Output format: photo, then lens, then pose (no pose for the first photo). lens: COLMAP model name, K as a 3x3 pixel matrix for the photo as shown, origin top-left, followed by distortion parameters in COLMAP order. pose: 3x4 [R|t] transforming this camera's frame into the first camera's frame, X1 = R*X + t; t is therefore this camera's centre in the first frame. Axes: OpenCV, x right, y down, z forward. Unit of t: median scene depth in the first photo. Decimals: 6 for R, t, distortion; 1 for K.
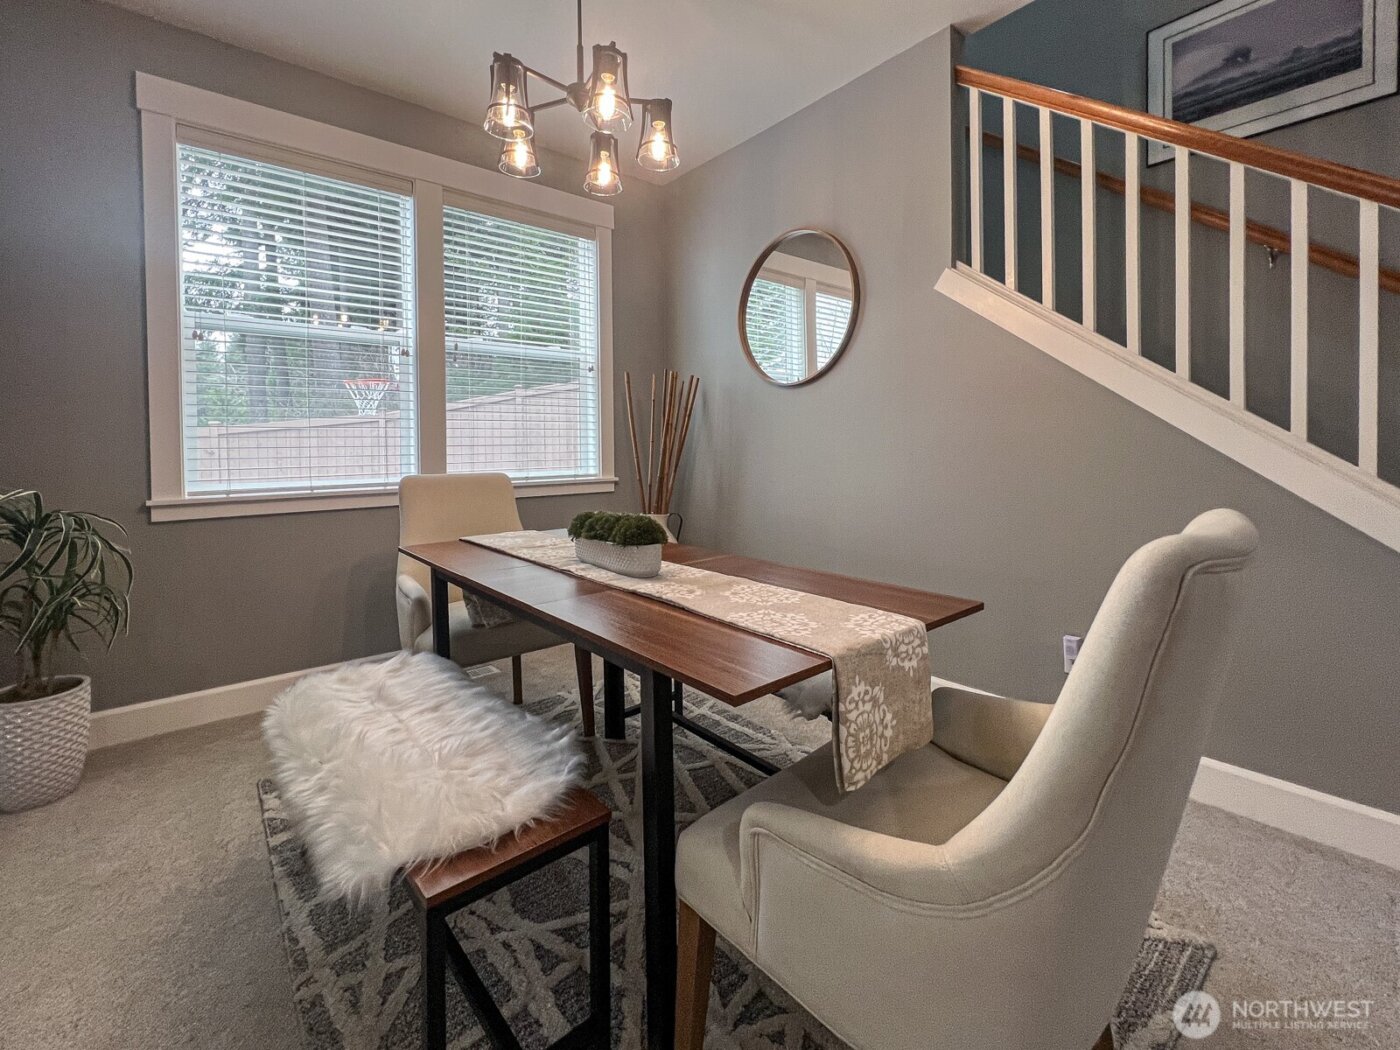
lens RADIAL K [[628.1, 0, 687.1], [0, 628.1, 453.6], [0, 0, 1]] dist [-0.001363, 0.001730]
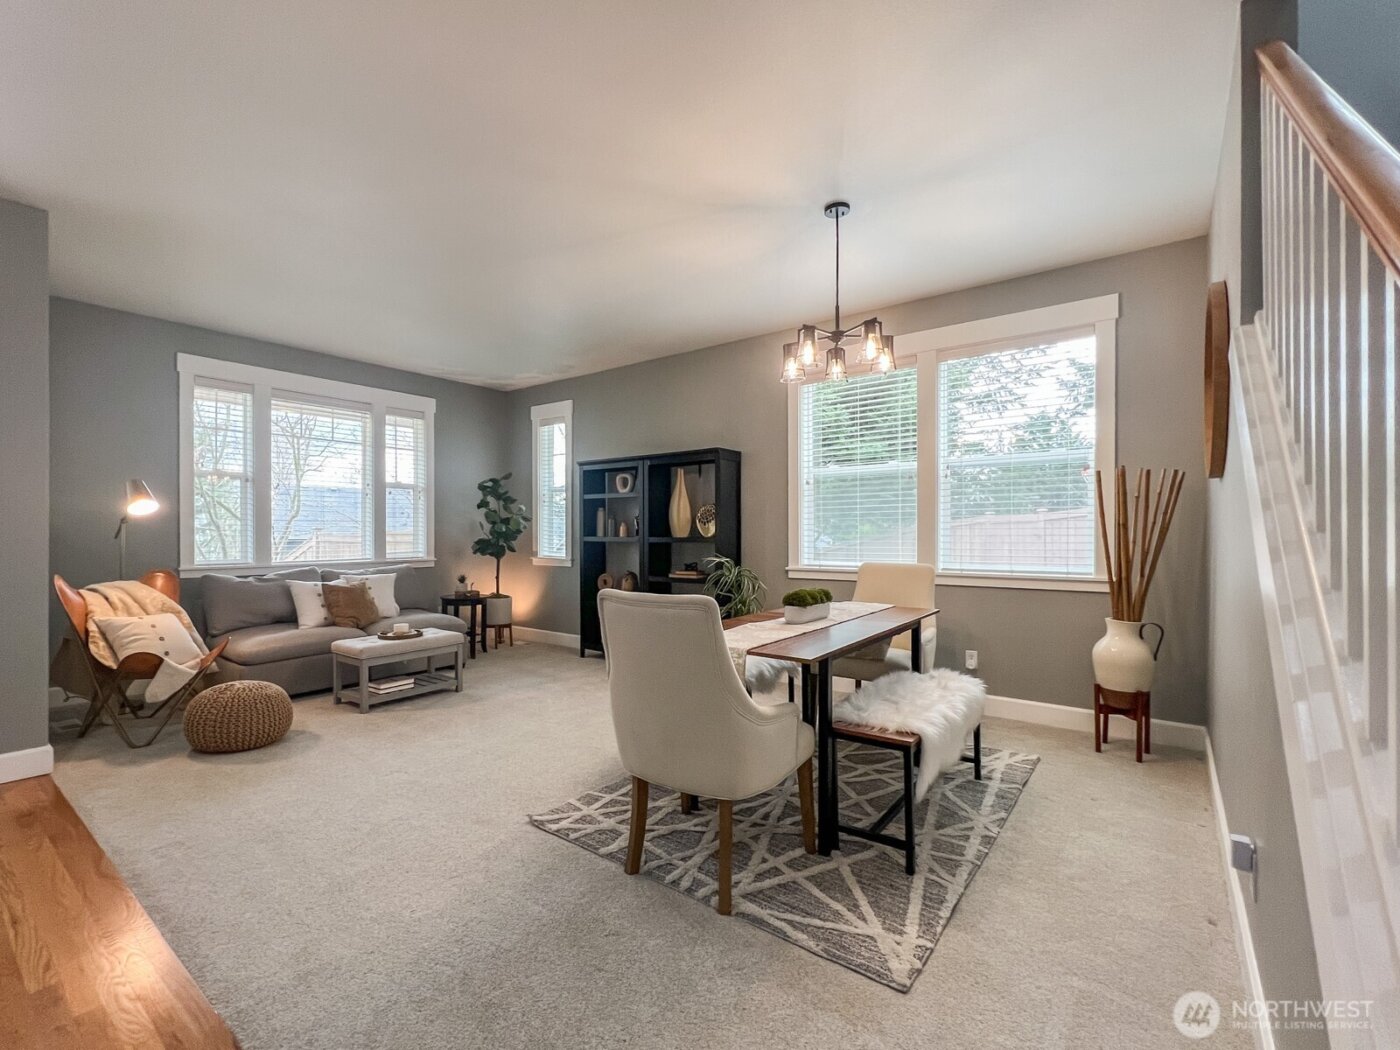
lens RADIAL K [[628.1, 0, 652.7], [0, 628.1, 530.0], [0, 0, 1]] dist [-0.001363, 0.001730]
pose [[0.200679, 0.008328, -0.979622, 1.023865], [-0.006746, 0.999952, 0.007119, -0.055456], [0.979634, 0.005180, 0.200725, 0.152546]]
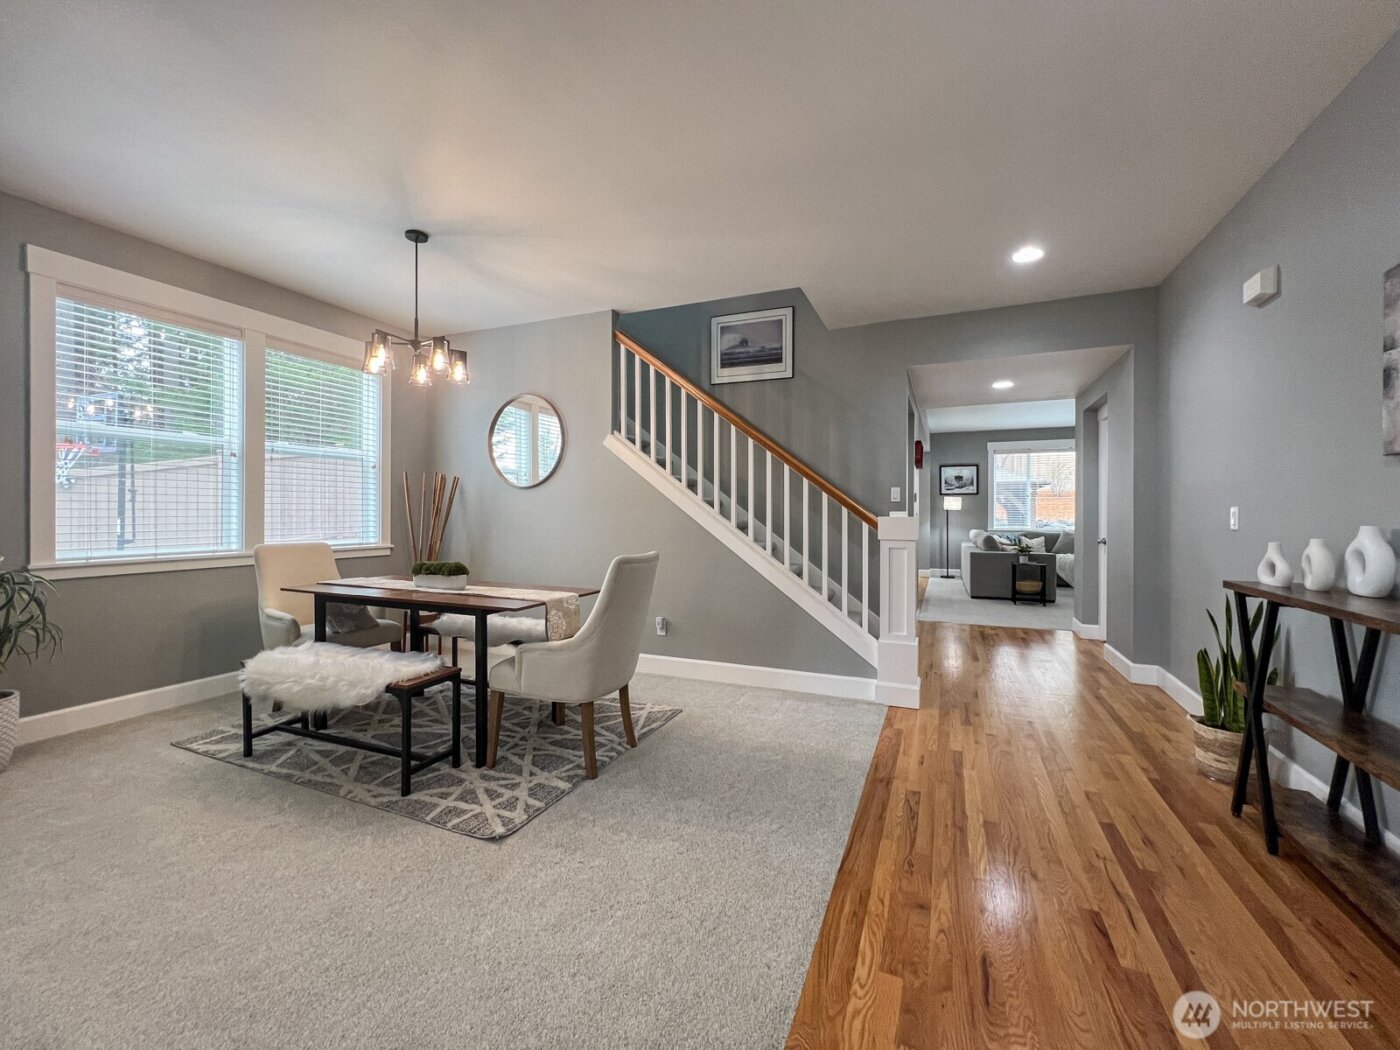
lens RADIAL K [[578.2, 0, 703.5], [0, 578.2, 517.4], [0, 0, 1]] dist [-0.009129, -0.000163]
pose [[0.884630, 0.011451, 0.466152, -0.153717], [-0.008698, 0.999930, -0.008057, -0.028034], [-0.466212, 0.003072, 0.884668, -0.706187]]
